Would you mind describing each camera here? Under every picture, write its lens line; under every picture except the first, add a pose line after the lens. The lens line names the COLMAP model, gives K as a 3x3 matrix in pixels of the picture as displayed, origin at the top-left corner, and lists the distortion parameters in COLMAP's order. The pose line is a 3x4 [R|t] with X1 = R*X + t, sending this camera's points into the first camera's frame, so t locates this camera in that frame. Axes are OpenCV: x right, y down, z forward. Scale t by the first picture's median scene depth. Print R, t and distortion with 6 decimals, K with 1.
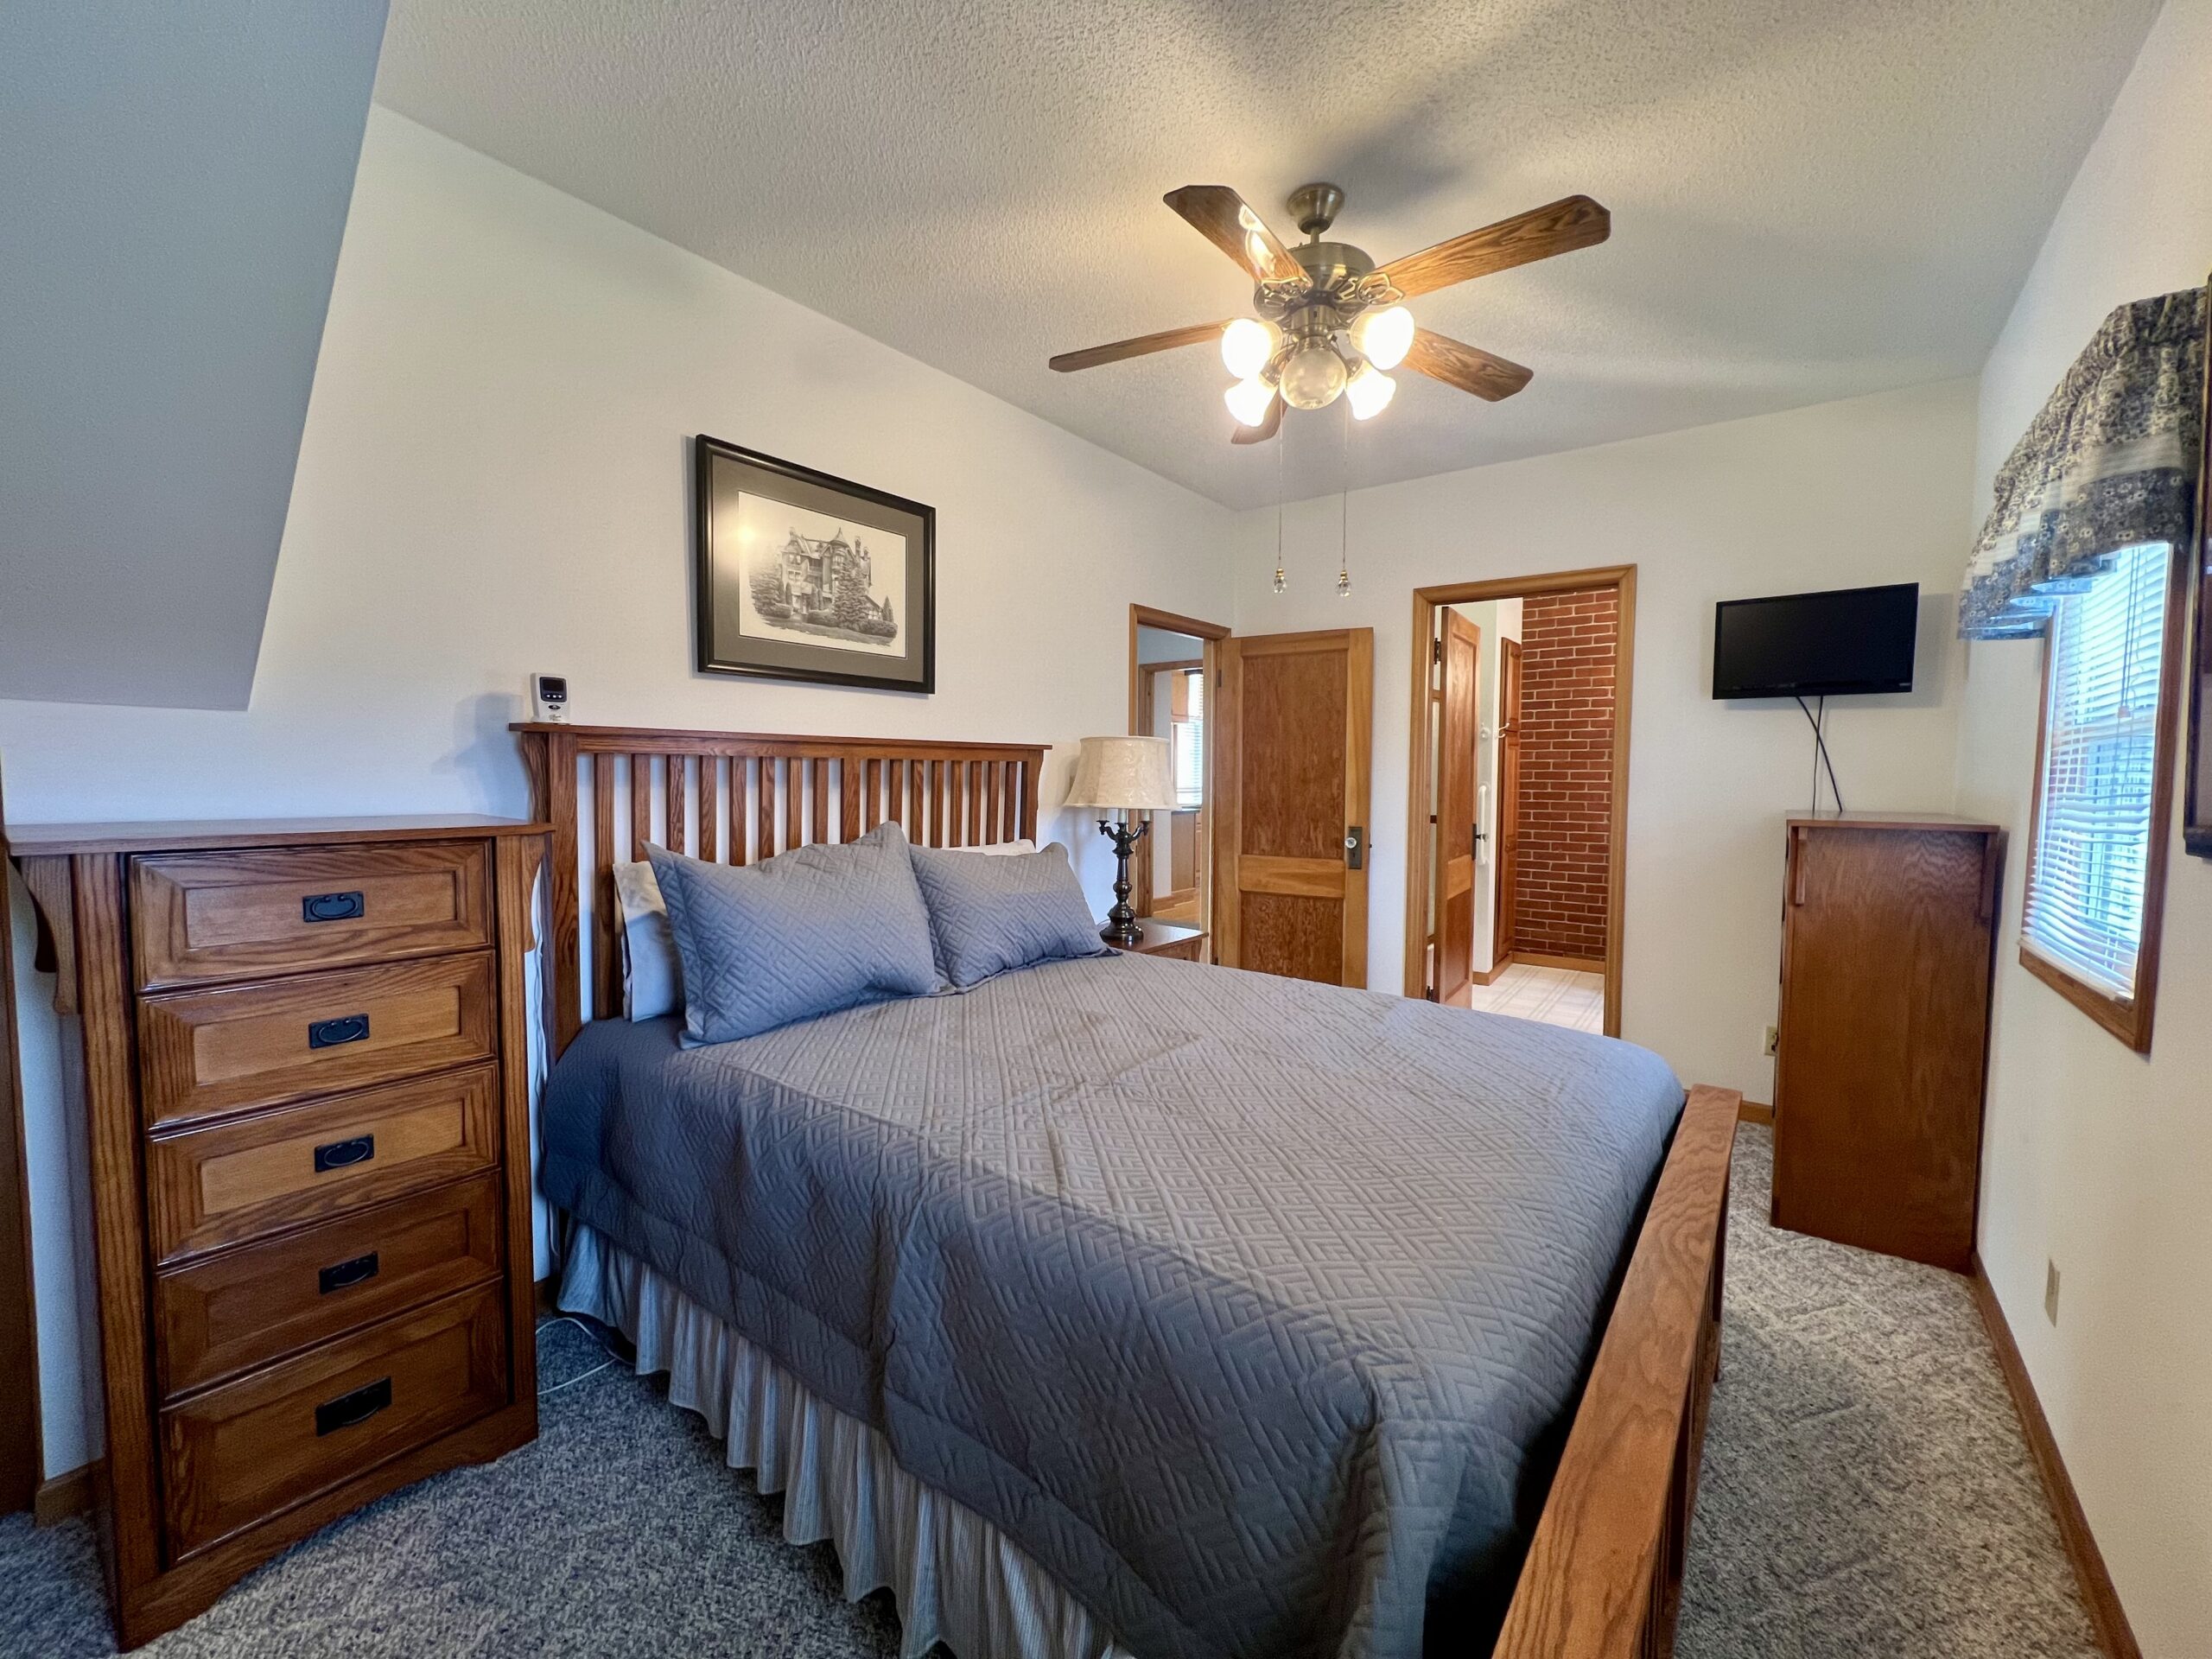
lens RADIAL K [[889.0, 0, 1099.0], [0, 889.0, 822.2], [0, 0, 1]] dist [-0.004057, 0.000176]
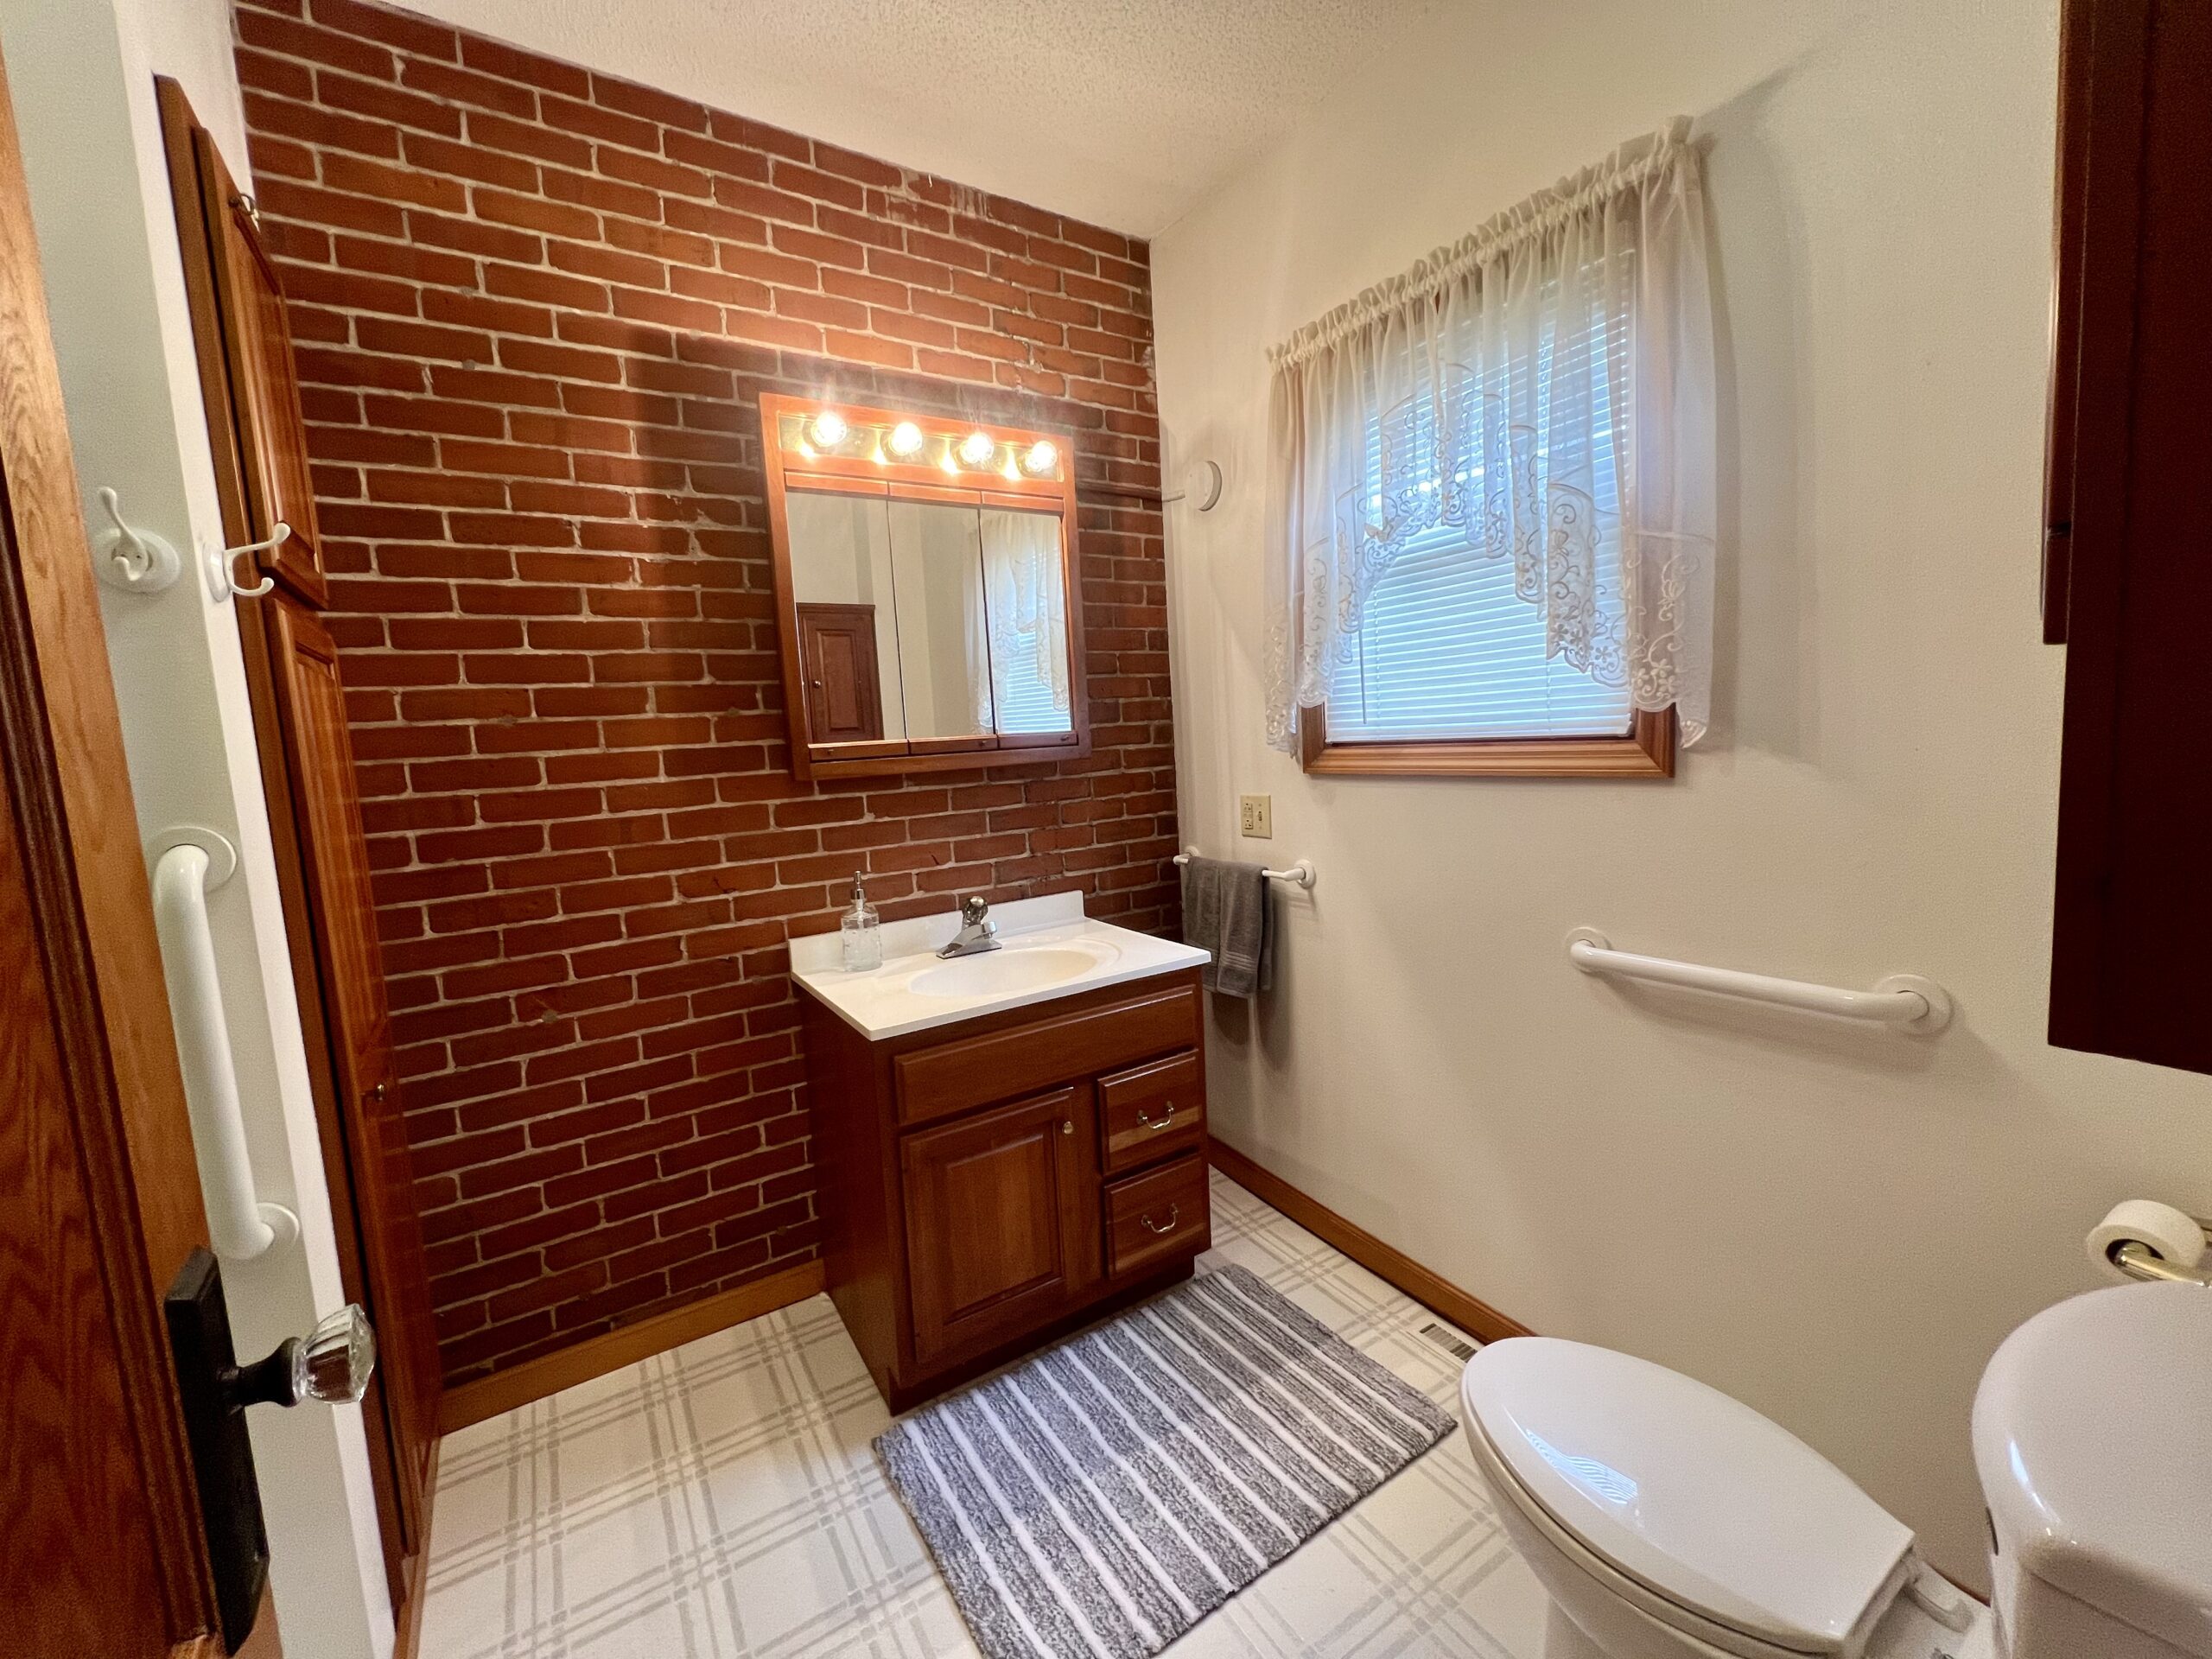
lens RADIAL K [[889.0, 0, 1097.7], [0, 889.0, 828.6], [0, 0, 1]] dist [-0.004057, 0.000176]
pose [[0.345107, -0.120260, 0.930827, 0.309988], [0.112289, 0.989924, 0.086264, -0.037331], [-0.931822, 0.074751, 0.355133, 0.717294]]
